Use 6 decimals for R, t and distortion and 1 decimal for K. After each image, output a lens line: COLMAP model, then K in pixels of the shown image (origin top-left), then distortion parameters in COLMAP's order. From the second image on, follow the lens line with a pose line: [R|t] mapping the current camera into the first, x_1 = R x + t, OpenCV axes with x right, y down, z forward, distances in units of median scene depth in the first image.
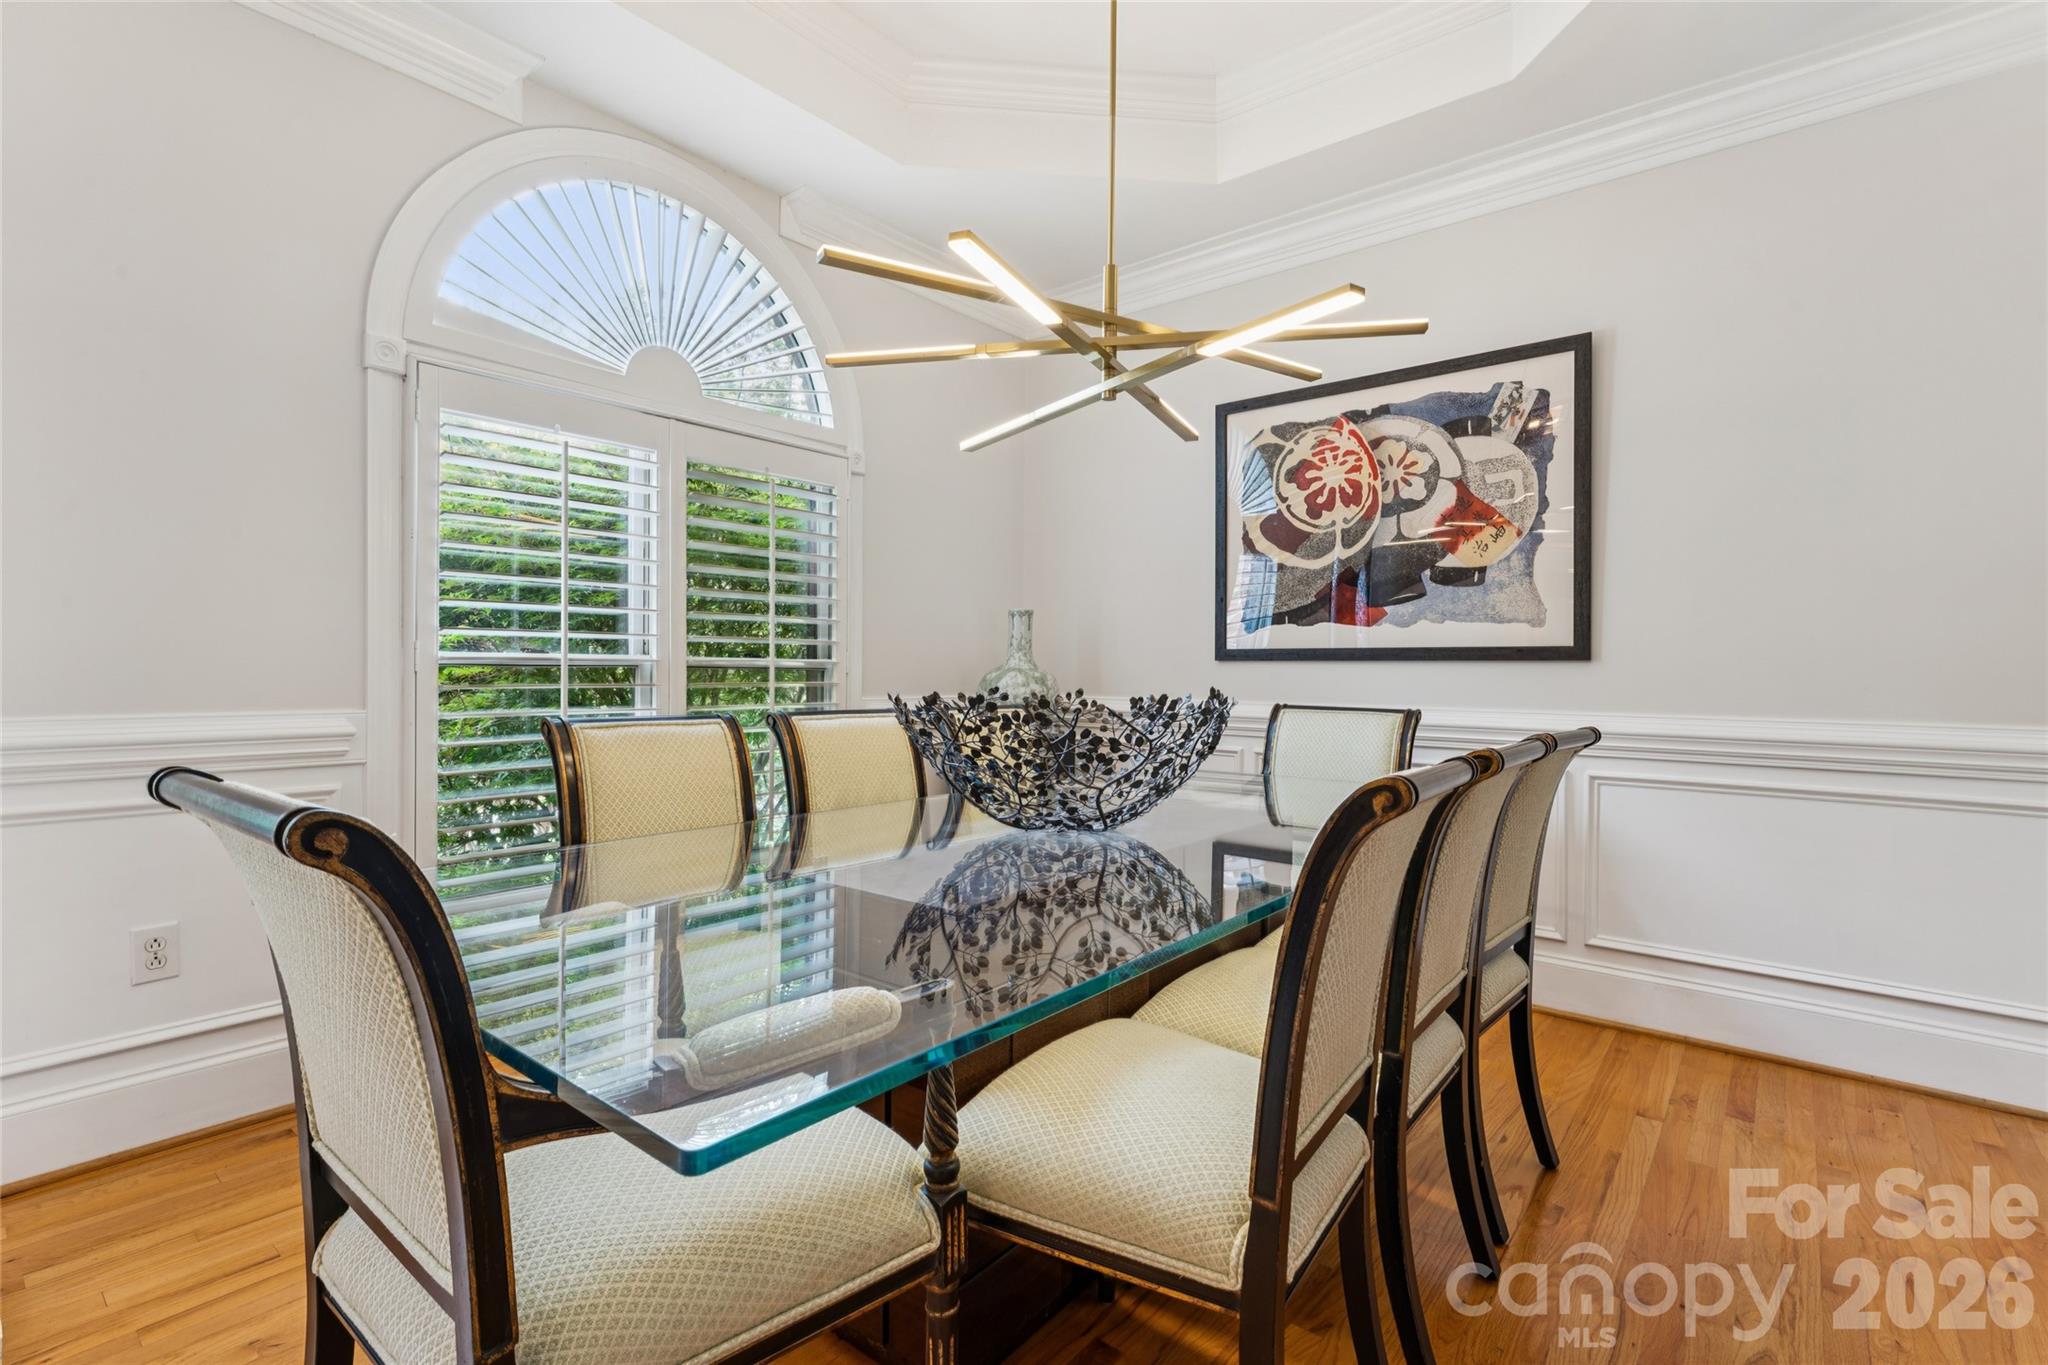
lens RADIAL K [[942.5, 0, 1026.7], [0, 942.5, 678.7], [0, 0, 1]] dist [-0.000615, 0.000862]
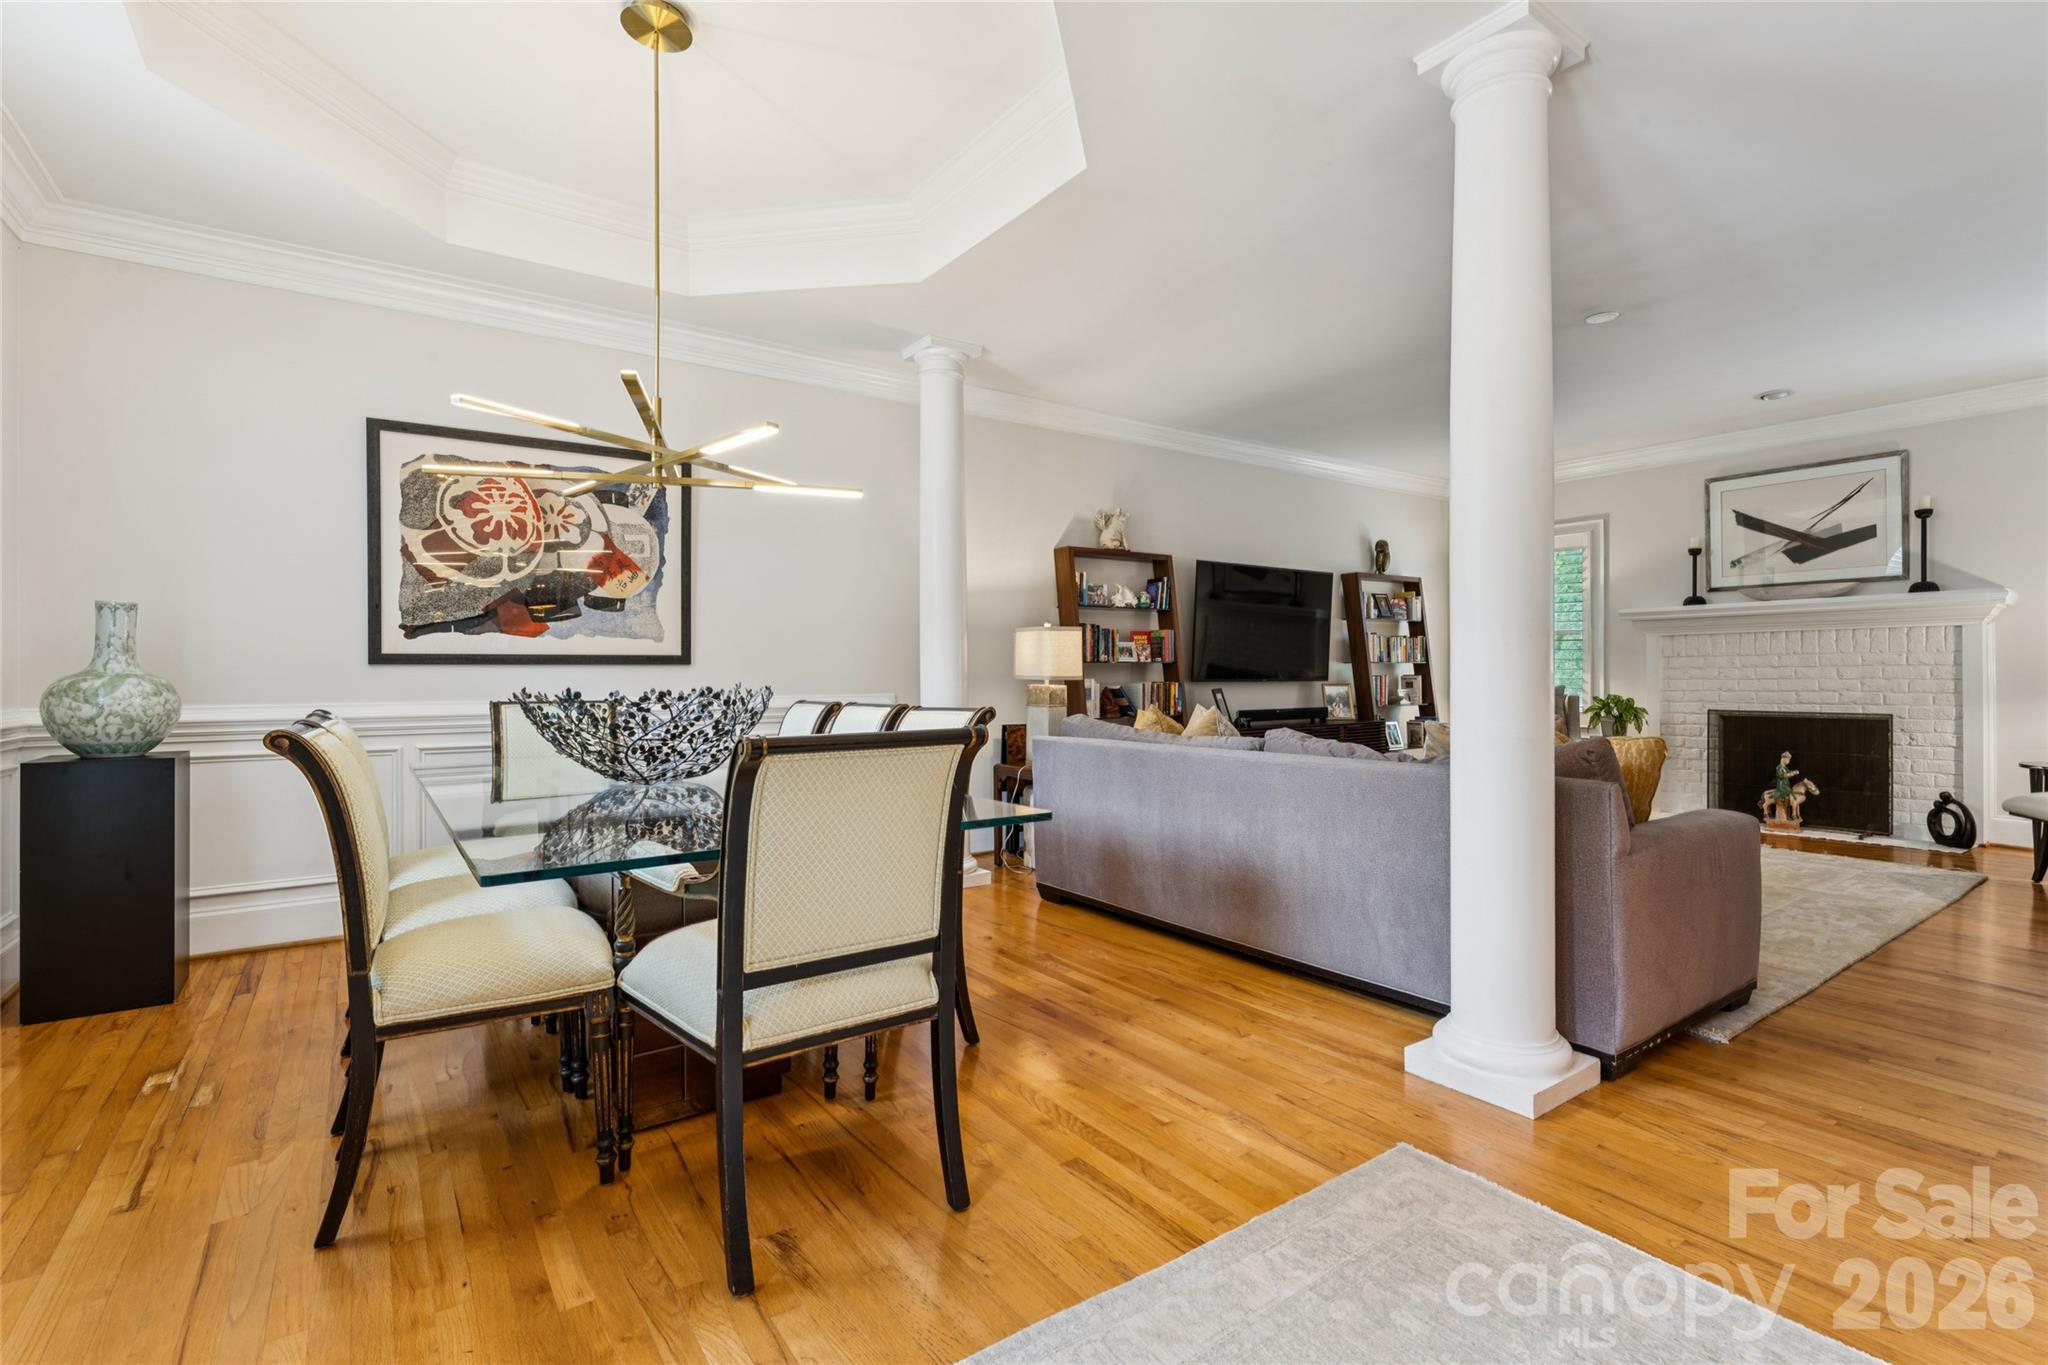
lens RADIAL K [[940.0, 0, 1027.2], [0, 940.0, 672.8], [0, 0, 1]] dist [-0.000810, -0.000684]
pose [[0.262475, -0.011593, 0.964869, -0.694444], [0.014532, 0.999862, 0.008060, -0.008960], [-0.964829, 0.011906, 0.262608, 0.038660]]
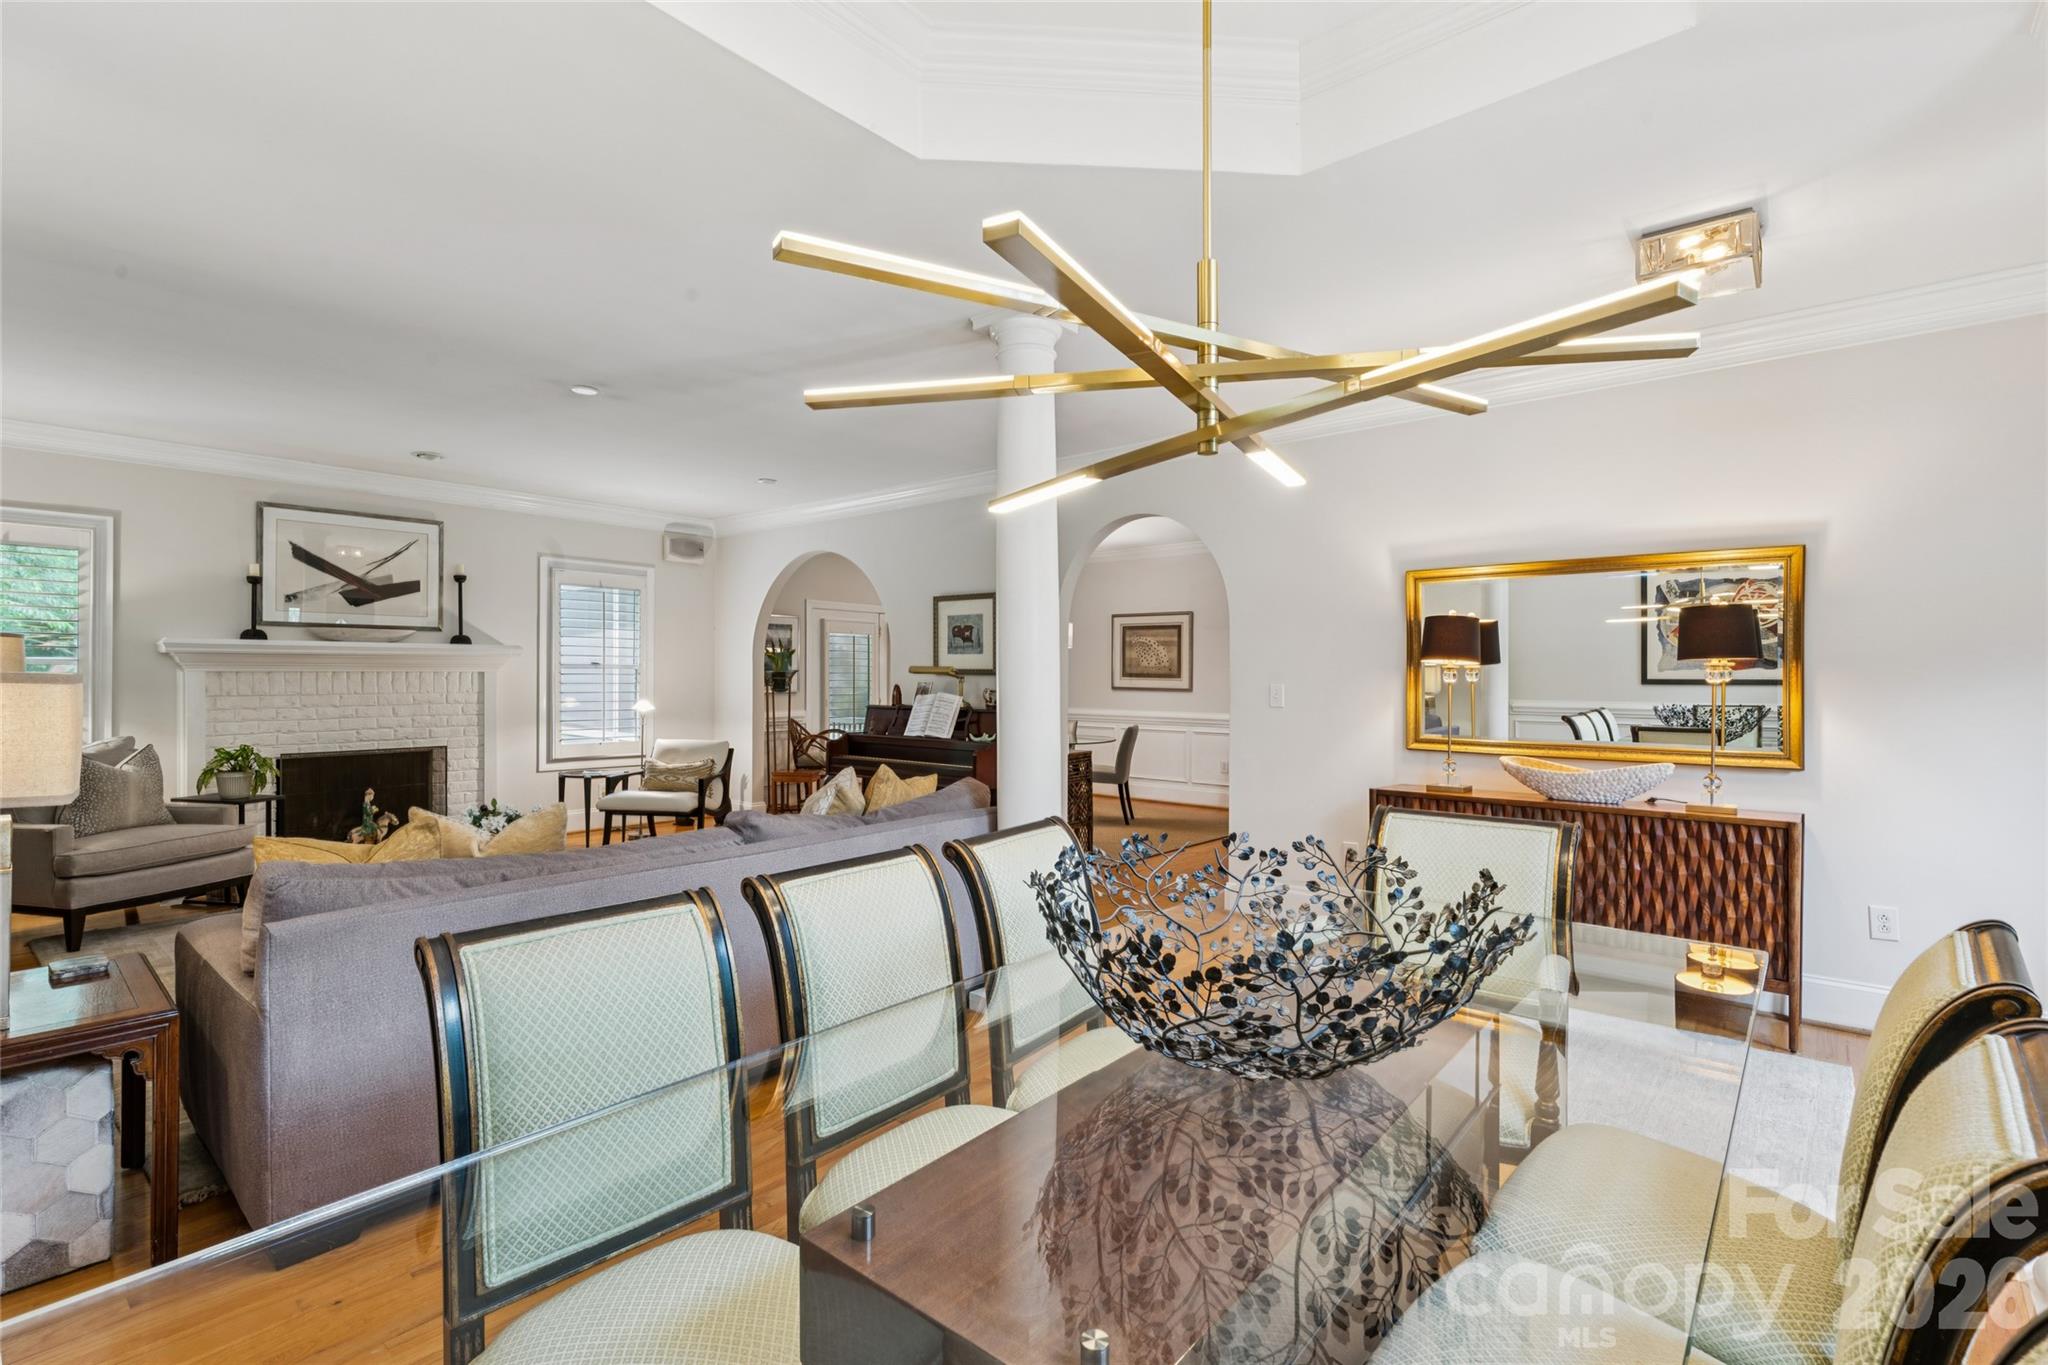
lens RADIAL K [[942.5, 0, 1026.7], [0, 942.5, 678.7], [0, 0, 1]] dist [-0.000615, 0.000862]
pose [[-0.999666, -0.011738, 0.023041, 0.116813], [-0.011539, 0.999895, 0.008756, -0.075792], [-0.023142, 0.008487, -0.999696, 1.003674]]
